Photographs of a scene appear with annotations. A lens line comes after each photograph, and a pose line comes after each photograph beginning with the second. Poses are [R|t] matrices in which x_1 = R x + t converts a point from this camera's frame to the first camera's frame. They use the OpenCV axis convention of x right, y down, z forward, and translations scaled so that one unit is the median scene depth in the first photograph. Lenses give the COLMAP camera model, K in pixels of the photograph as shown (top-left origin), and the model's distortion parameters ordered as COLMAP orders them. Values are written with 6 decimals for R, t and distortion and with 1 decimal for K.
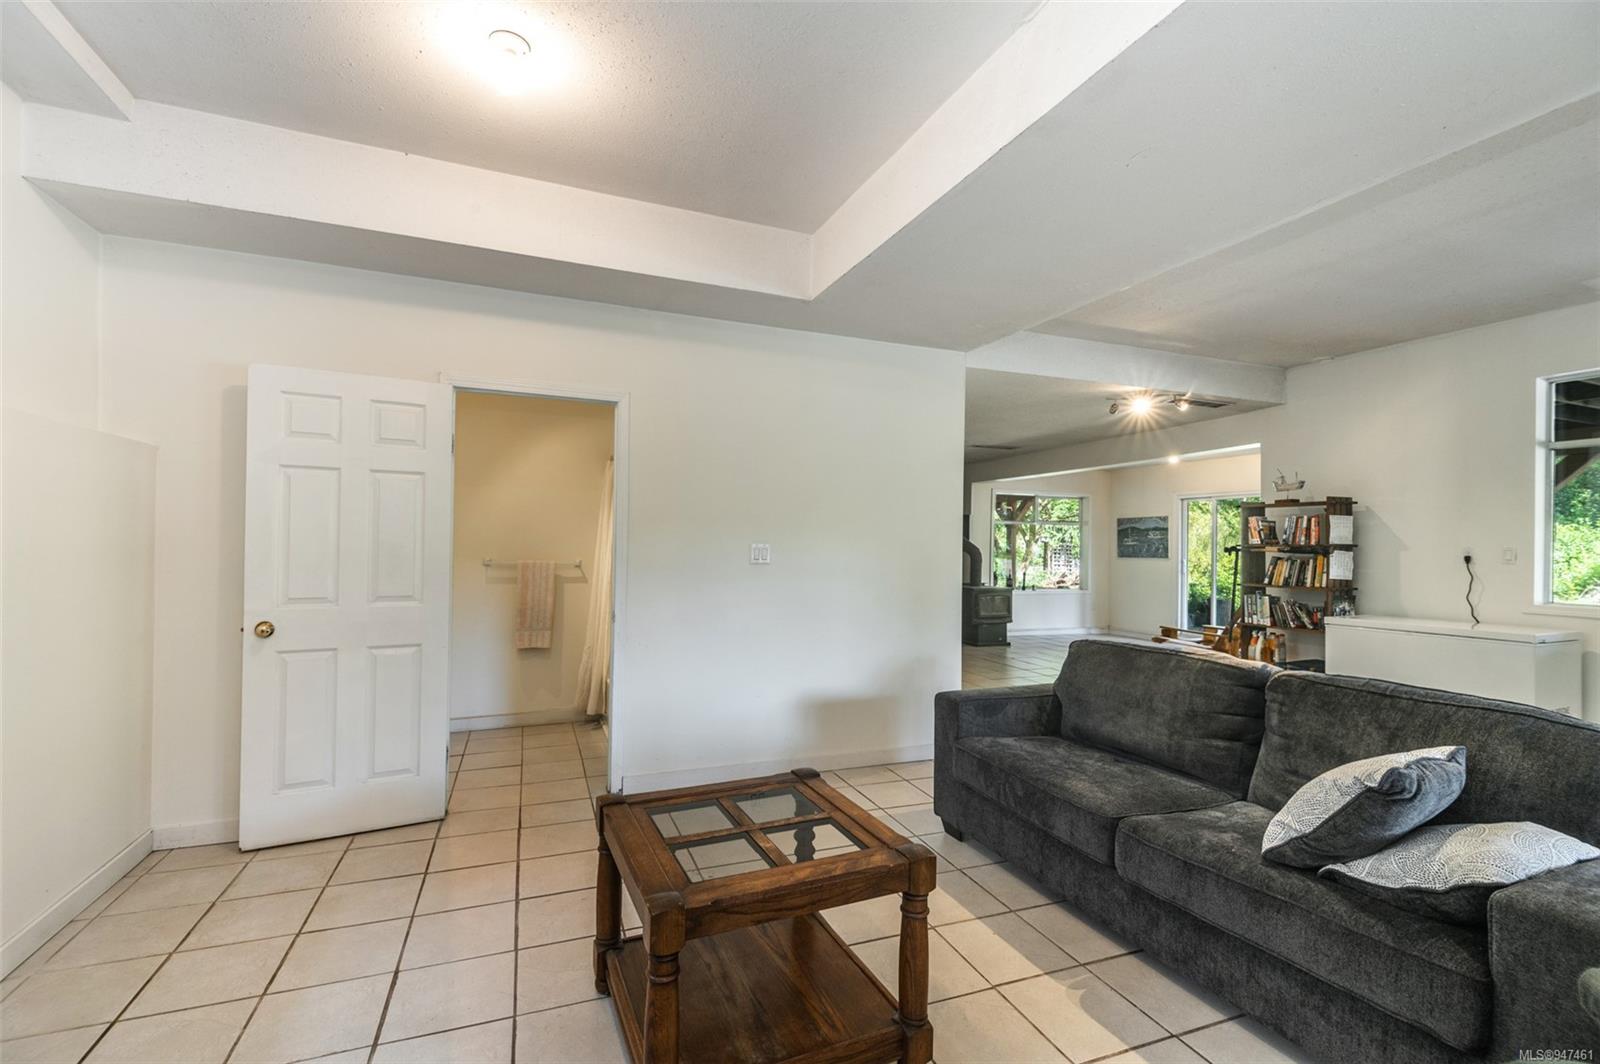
lens RADIAL K [[697.9, 0, 791.3], [0, 697.9, 538.8], [0, 0, 1]] dist [0.001670, 0.000033]
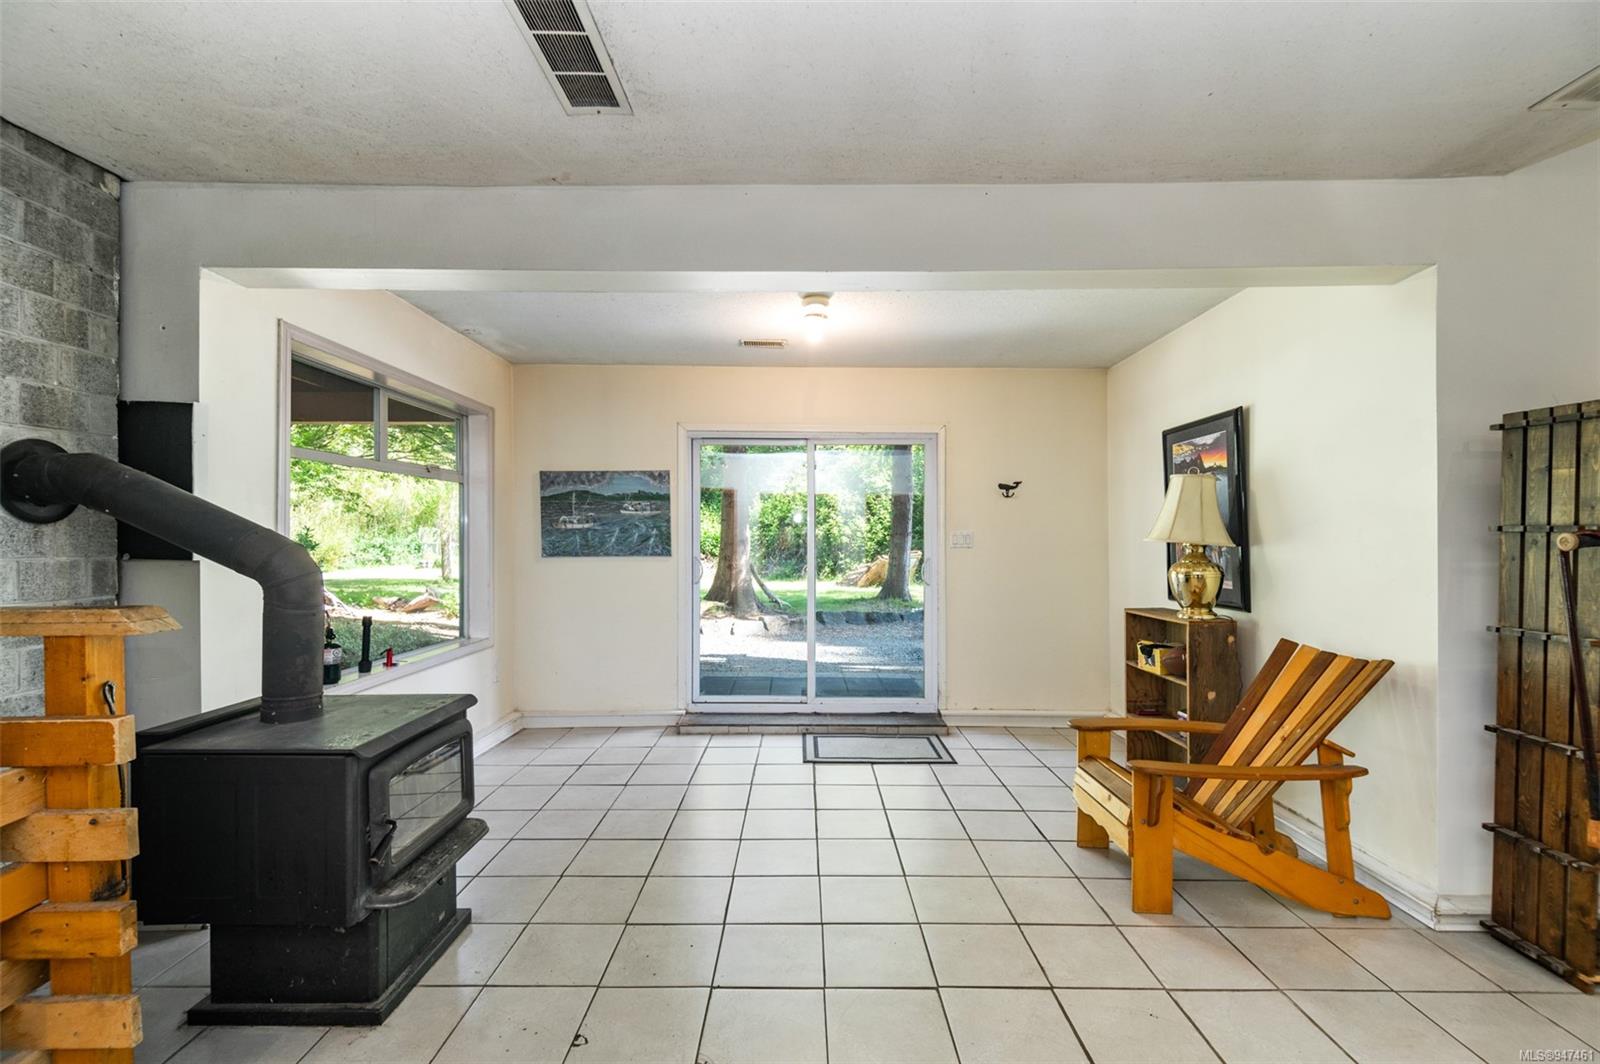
lens RADIAL K [[697.9, 0, 791.3], [0, 697.9, 538.8], [0, 0, 1]] dist [0.001670, 0.000033]
pose [[0.372128, -0.012294, 0.928100, 0.180556], [-0.003902, 0.999883, 0.014809, 0.013024], [-0.928173, -0.009132, 0.372037, 1.184695]]
